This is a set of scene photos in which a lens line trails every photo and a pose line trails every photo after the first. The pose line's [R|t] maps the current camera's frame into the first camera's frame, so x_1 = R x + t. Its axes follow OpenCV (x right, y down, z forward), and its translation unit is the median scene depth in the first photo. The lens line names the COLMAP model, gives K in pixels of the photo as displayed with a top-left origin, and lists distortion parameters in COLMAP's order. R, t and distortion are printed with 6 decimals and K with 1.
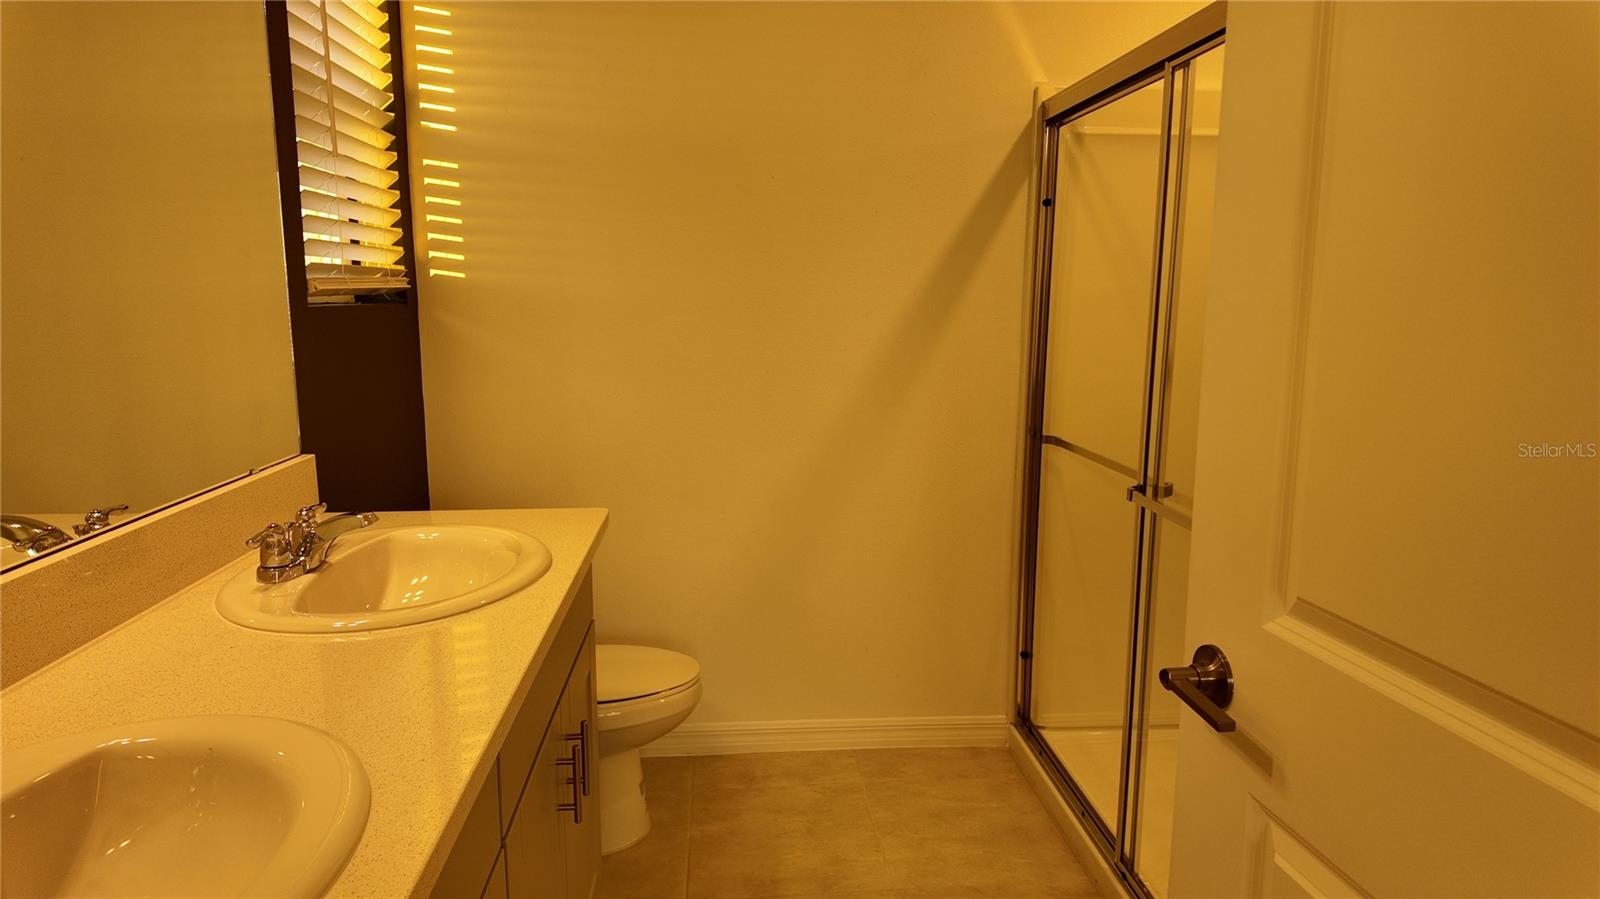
lens RADIAL K [[913.1, 0, 800.0], [0, 913.1, 449.5], [0, 0, 1]] dist [-0.017313, 0.000060]
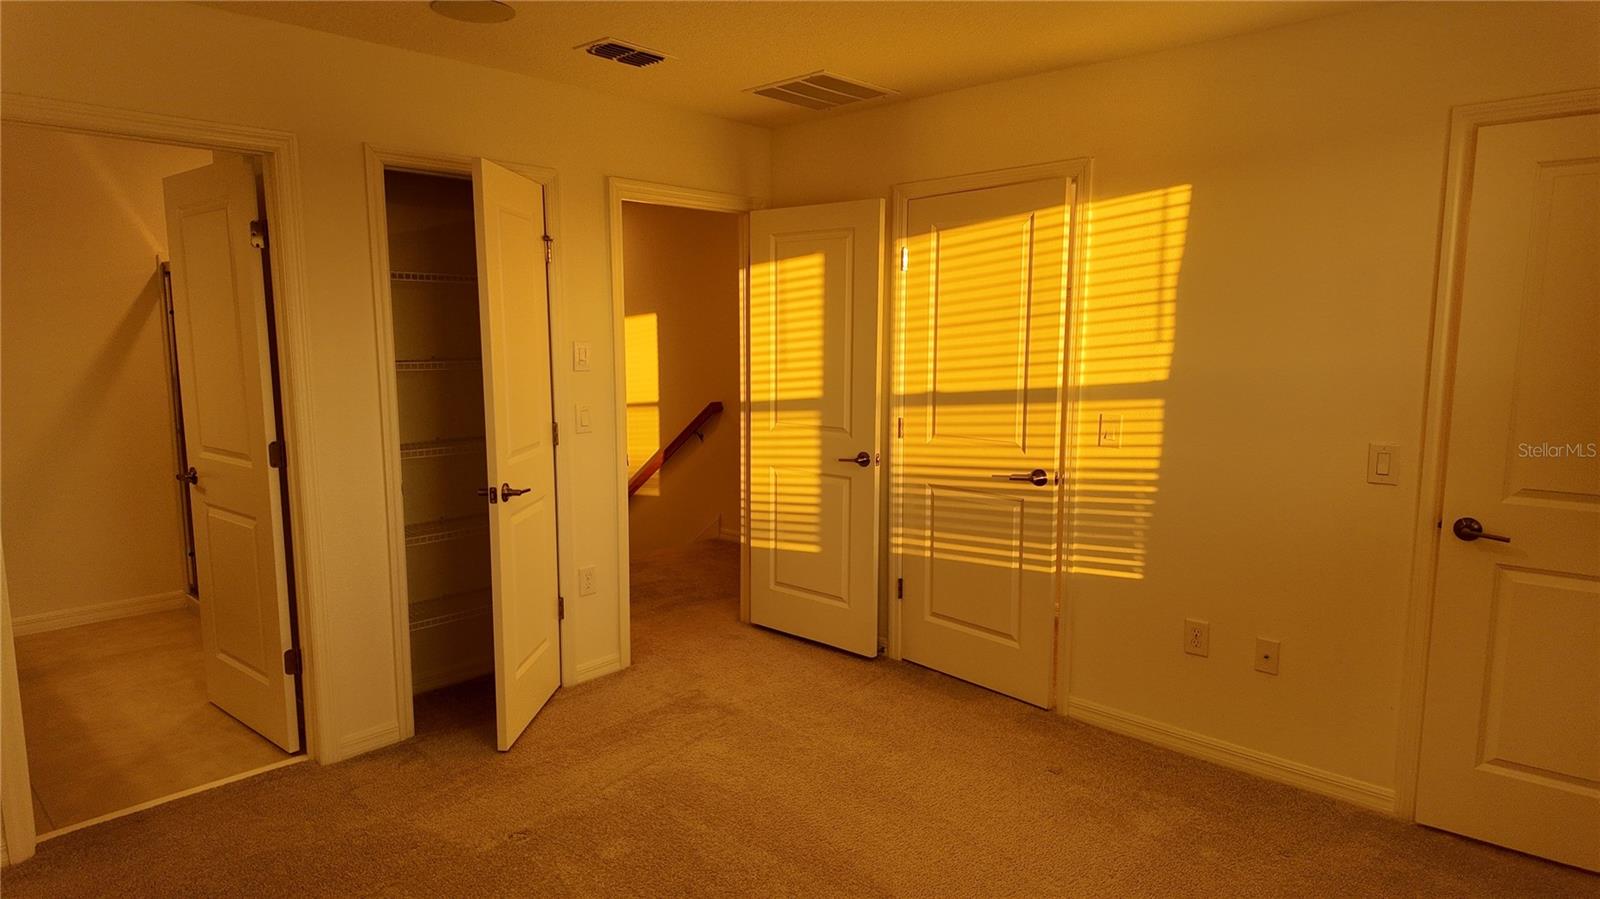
lens RADIAL K [[913.1, 0, 800.0], [0, 913.1, 449.5], [0, 0, 1]] dist [-0.017313, 0.000060]
pose [[0.725087, -0.085146, 0.683374, -0.100452], [0.109142, 0.993994, 0.008043, 0.149542], [-0.679954, 0.068753, 0.730024, -1.296492]]
